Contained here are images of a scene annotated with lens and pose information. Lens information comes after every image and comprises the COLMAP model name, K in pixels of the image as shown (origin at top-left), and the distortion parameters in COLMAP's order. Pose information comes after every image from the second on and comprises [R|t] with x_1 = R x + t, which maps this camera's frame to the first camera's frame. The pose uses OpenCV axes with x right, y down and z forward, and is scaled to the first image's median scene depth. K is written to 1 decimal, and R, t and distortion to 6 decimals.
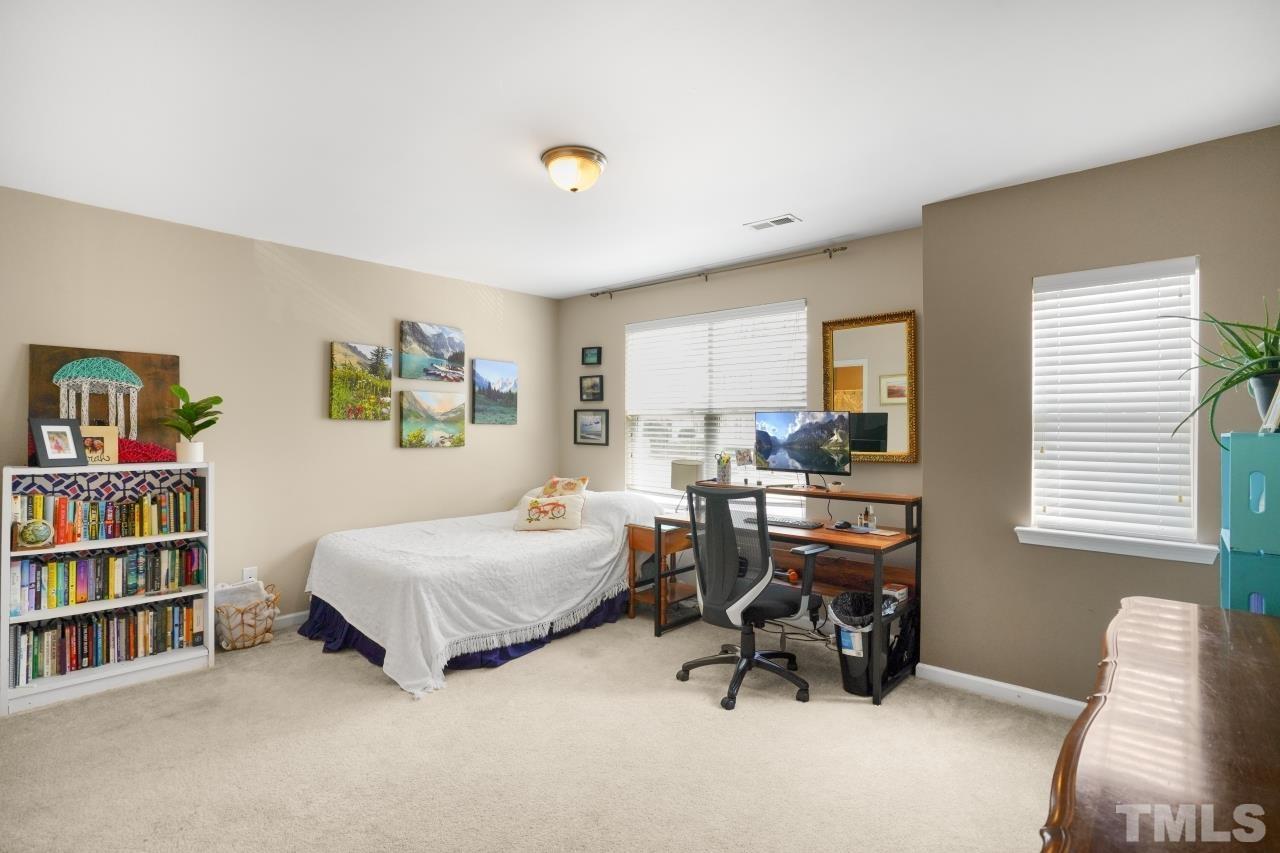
lens RADIAL K [[598.8, 0, 640.0], [0, 598.8, 426.5], [0, 0, 1]] dist [-0.059094, 0.023204]
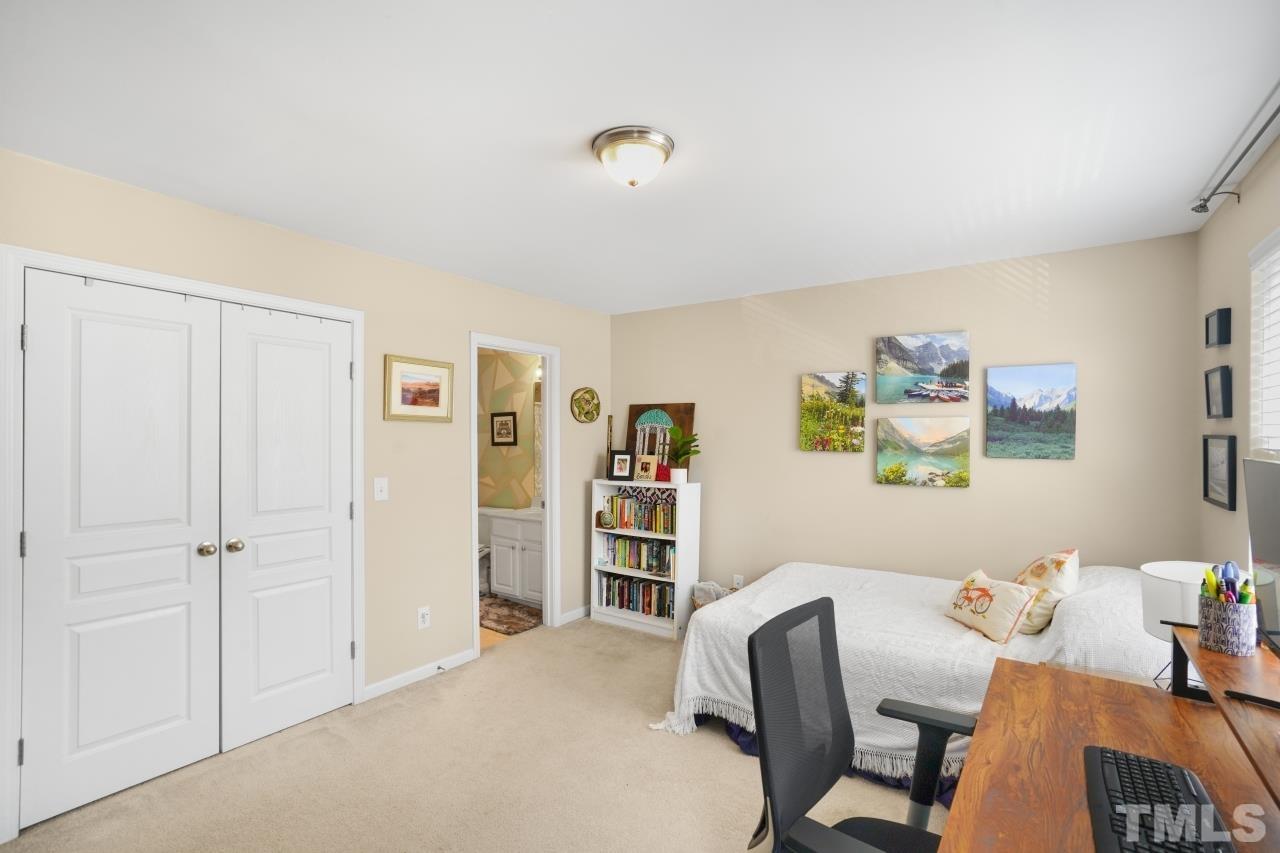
lens RADIAL K [[598.8, 0, 640.0], [0, 598.8, 426.5], [0, 0, 1]] dist [-0.059094, 0.023204]
pose [[0.103311, -0.017160, -0.994501, 0.441208], [0.001802, 0.999853, -0.017065, -0.034880], [0.994647, -0.000029, 0.103327, 0.576214]]
